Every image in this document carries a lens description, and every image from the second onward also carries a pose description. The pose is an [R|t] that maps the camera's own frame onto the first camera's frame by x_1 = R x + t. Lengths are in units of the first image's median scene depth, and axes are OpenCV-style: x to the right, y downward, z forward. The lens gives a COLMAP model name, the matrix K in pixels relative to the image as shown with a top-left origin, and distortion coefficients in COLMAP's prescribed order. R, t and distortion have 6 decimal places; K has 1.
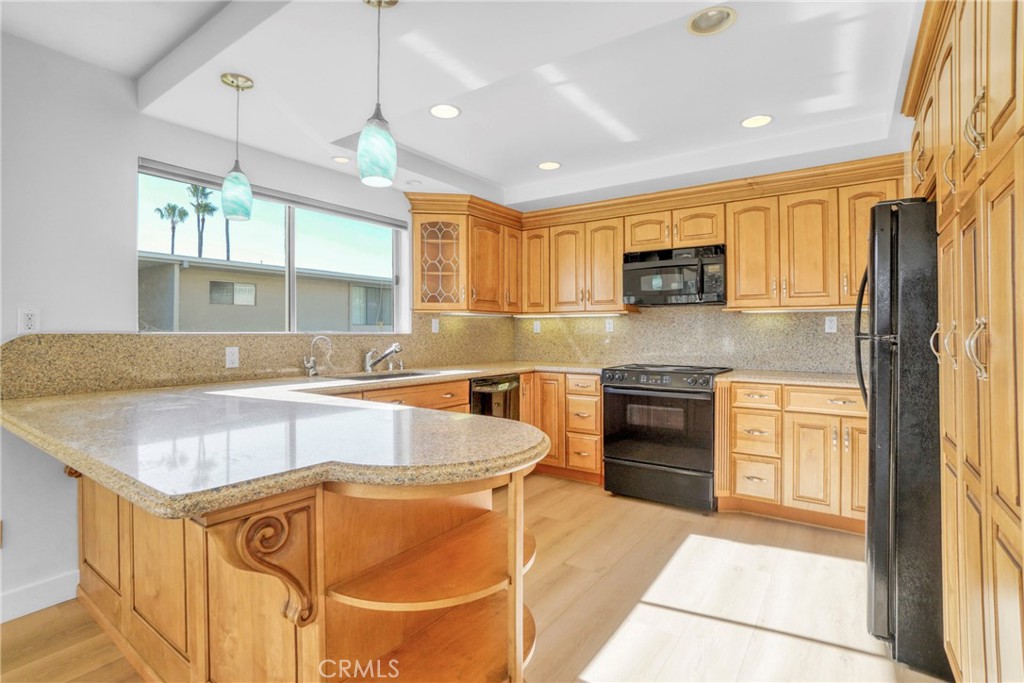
lens RADIAL K [[494.0, 0, 502.0], [0, 494.0, 327.8], [0, 0, 1]] dist [-0.030219, 0.001748]
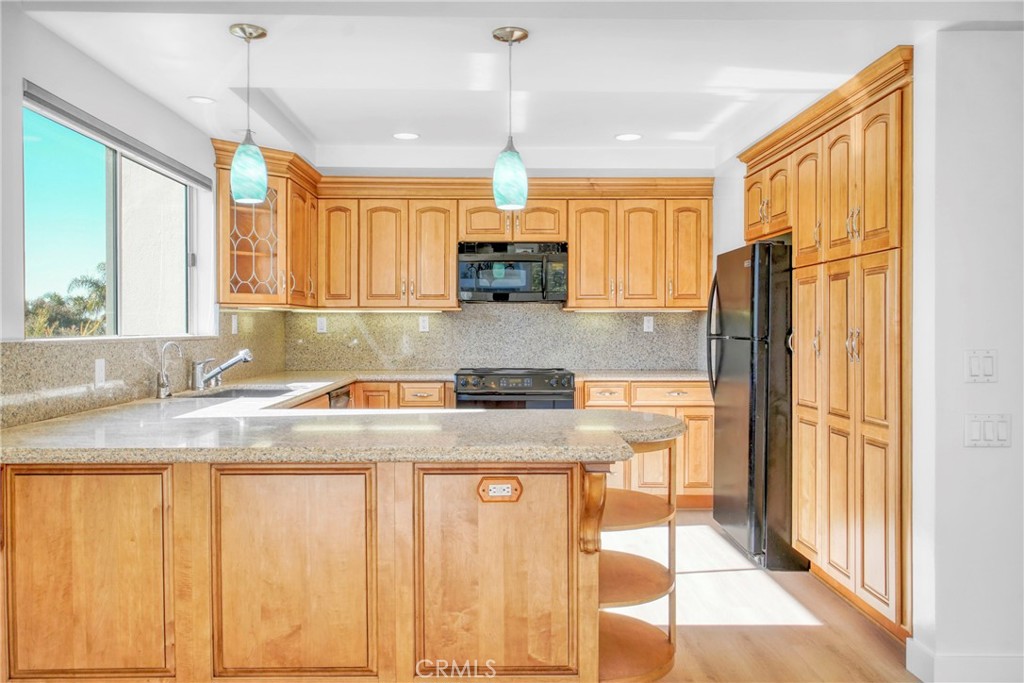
lens RADIAL K [[773.1, 0, 504.0], [0, 773.1, 334.5], [0, 0, 1]] dist [0.026837, 0.004907]
pose [[0.809675, -0.007742, 0.586827, -0.528553], [-0.004002, 0.999817, 0.018713, -0.013975], [-0.586865, -0.017500, 0.809496, -0.170178]]
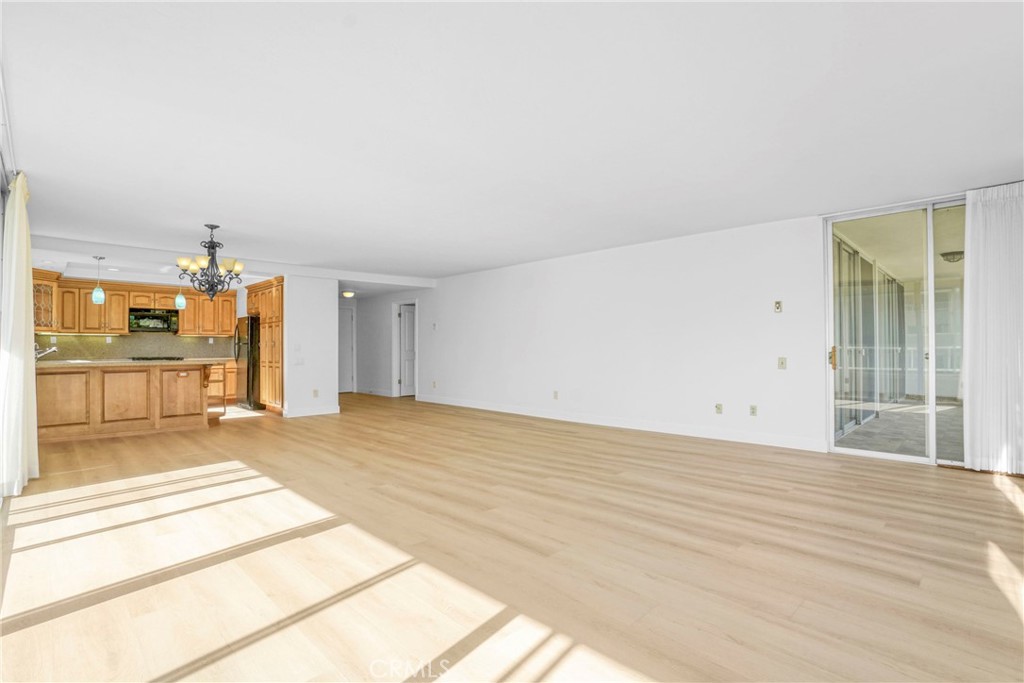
lens RADIAL K [[494.0, 0, 505.4], [0, 494.0, 341.4], [0, 0, 1]] dist [-0.030219, 0.001748]
pose [[0.182766, 0.011772, 0.983086, -1.723833], [-0.001826, 0.999931, -0.011635, 0.025293], [-0.983155, 0.000331, 0.182774, -1.160591]]
